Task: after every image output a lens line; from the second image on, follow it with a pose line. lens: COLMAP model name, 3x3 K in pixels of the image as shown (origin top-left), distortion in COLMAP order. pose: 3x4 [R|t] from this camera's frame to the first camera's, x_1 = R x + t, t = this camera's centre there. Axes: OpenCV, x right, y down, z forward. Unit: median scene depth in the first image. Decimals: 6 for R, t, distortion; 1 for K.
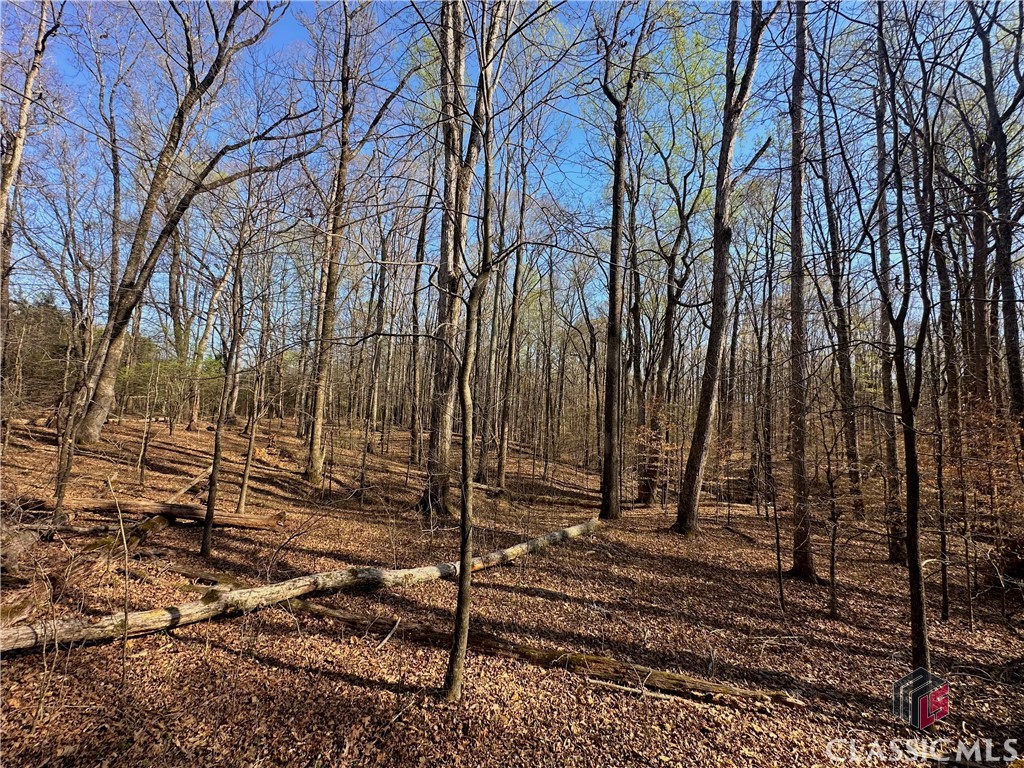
lens RADIAL K [[408.5, 0, 510.9], [0, 408.5, 390.8], [0, 0, 1]] dist [-0.002453, -0.000112]
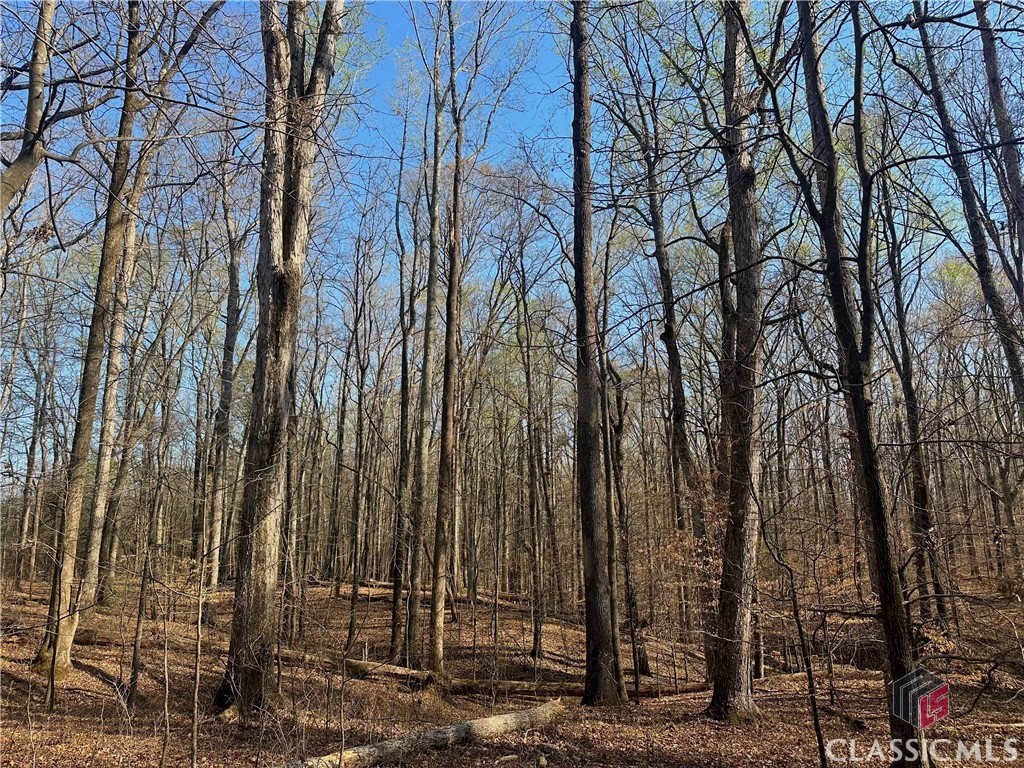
lens RADIAL K [[717.7, 0, 512.0], [0, 717.7, 384.0], [0, 0, 1]] dist [0.113282, -0.162080]
pose [[0.997784, -0.063713, 0.019170, 0.114622], [0.066005, 0.984144, -0.164630, 0.046138], [-0.008376, 0.165530, 0.986169, 0.009898]]
